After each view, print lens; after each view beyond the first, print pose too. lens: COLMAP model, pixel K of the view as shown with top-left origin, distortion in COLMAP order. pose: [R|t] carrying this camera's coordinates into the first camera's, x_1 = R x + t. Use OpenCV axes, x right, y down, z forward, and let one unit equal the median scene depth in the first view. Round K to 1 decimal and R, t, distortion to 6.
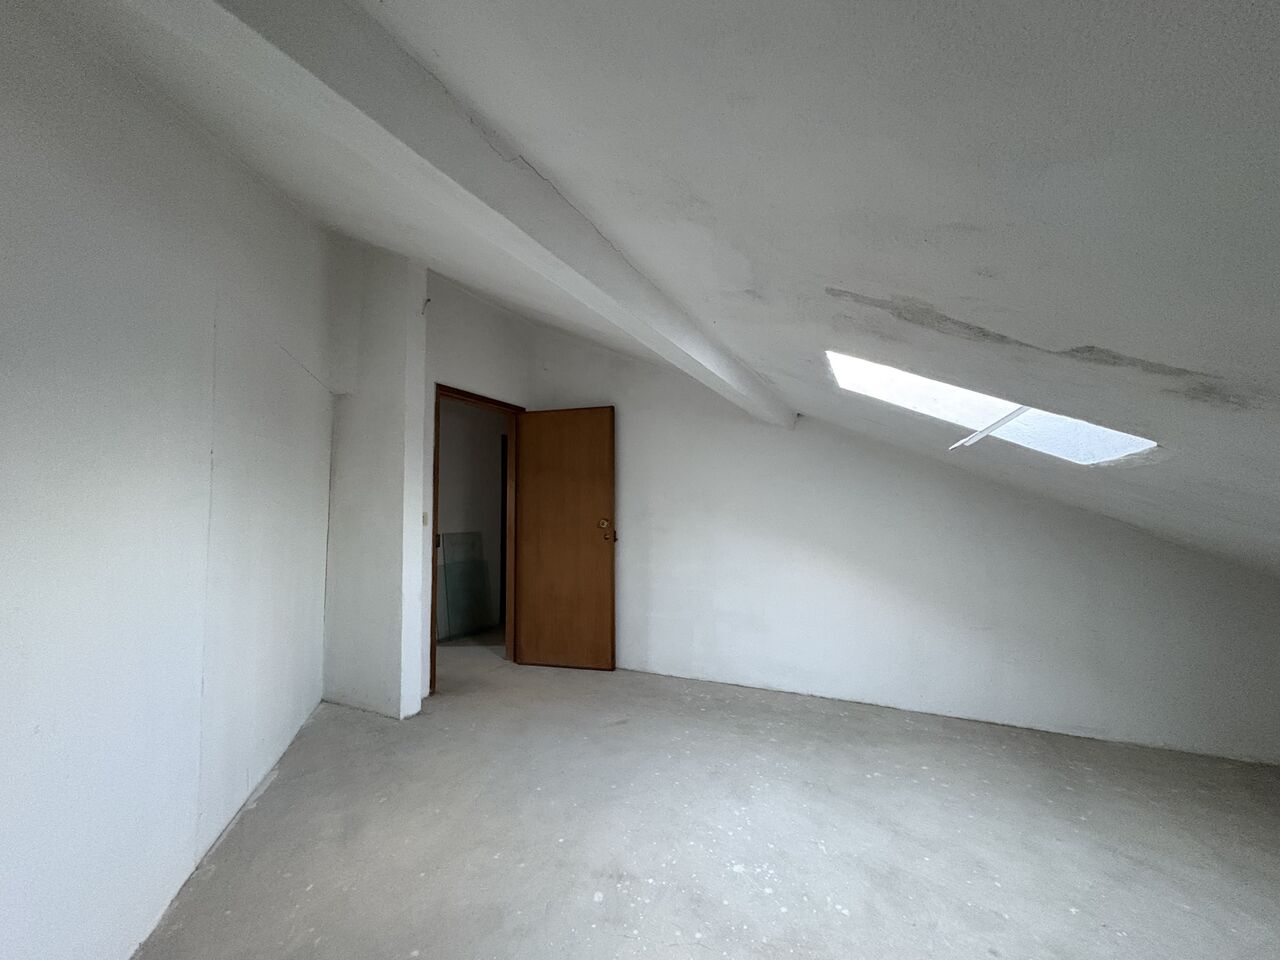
lens RADIAL K [[509.2, 0, 642.0], [0, 509.2, 478.1], [0, 0, 1]] dist [0.000105, 0.000034]
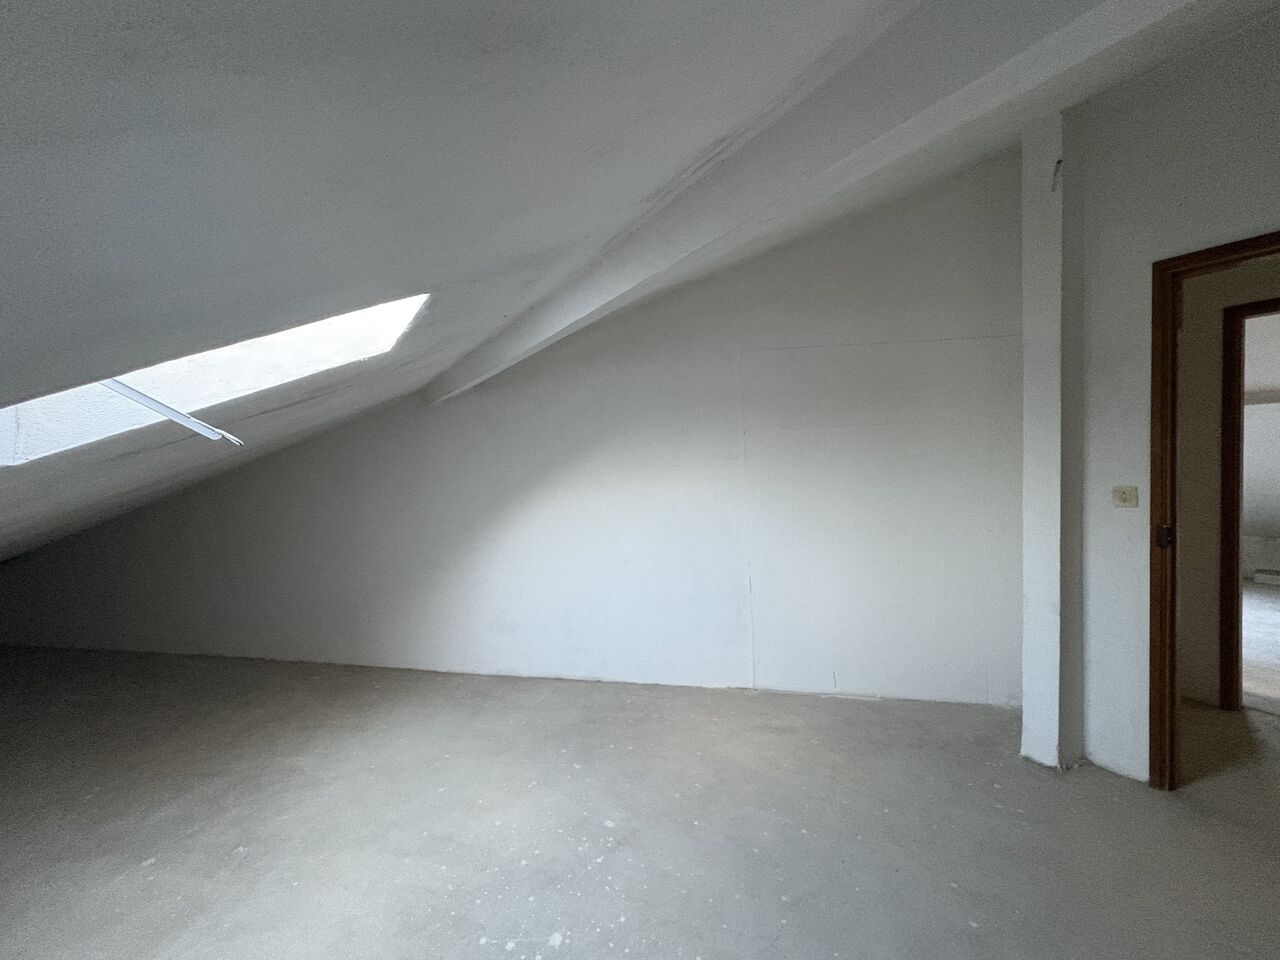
lens RADIAL K [[509.2, 0, 640.4], [0, 509.2, 479.1], [0, 0, 1]] dist [0.000105, 0.000034]
pose [[-0.499107, 0.028442, -0.866073, 0.835460], [0.078226, 0.996859, -0.012344, 0.035802], [0.863002, -0.073910, -0.499765, 1.617598]]
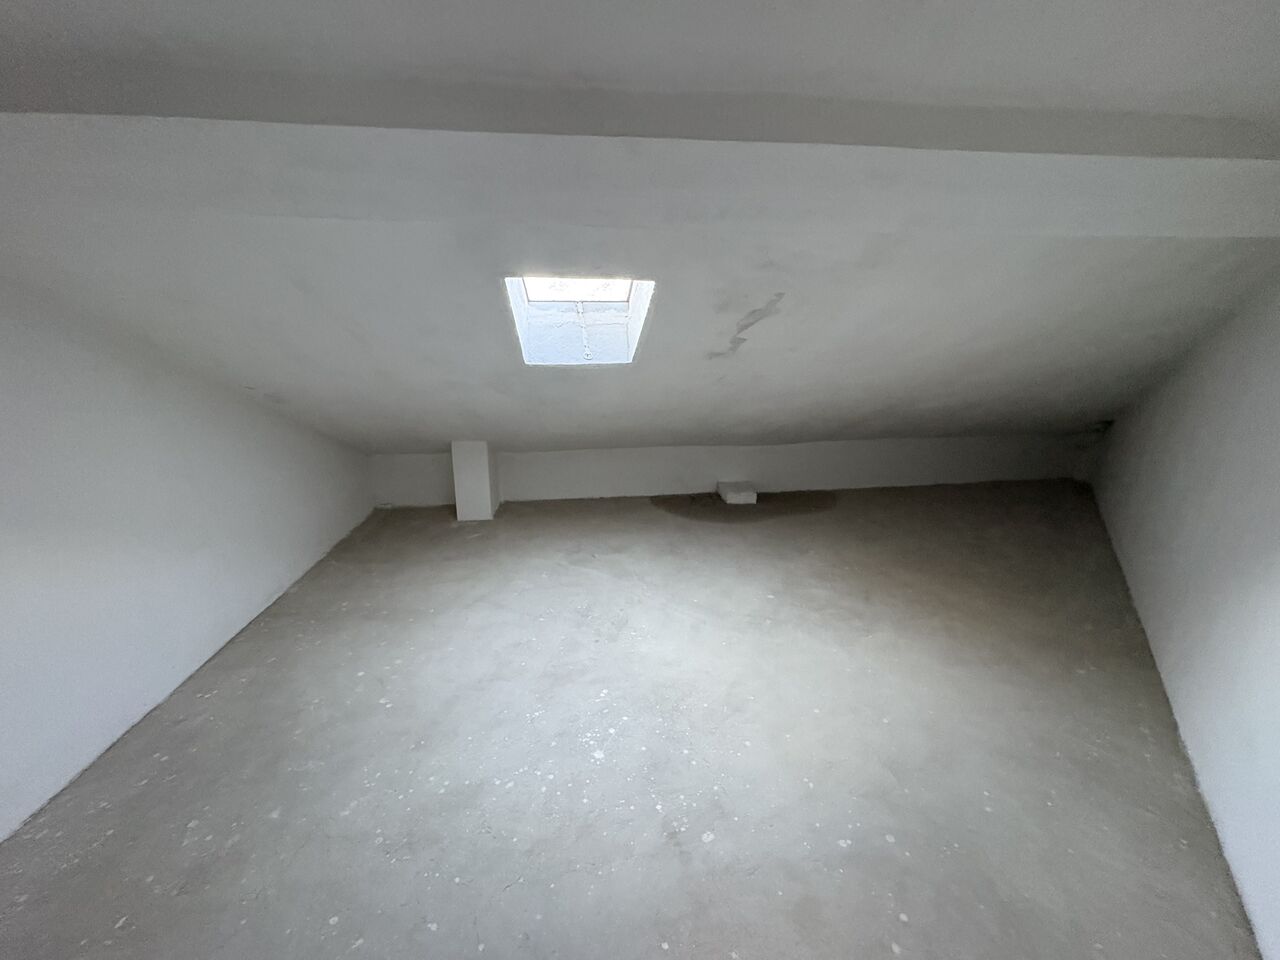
lens RADIAL K [[509.2, 0, 636.9], [0, 509.2, 480.6], [0, 0, 1]] dist [0.000105, 0.000034]
pose [[-0.546971, -0.228320, 0.805414, -0.605106], [-0.053569, 0.969664, 0.238502, -0.064191], [-0.835436, 0.087308, -0.542609, 1.492695]]
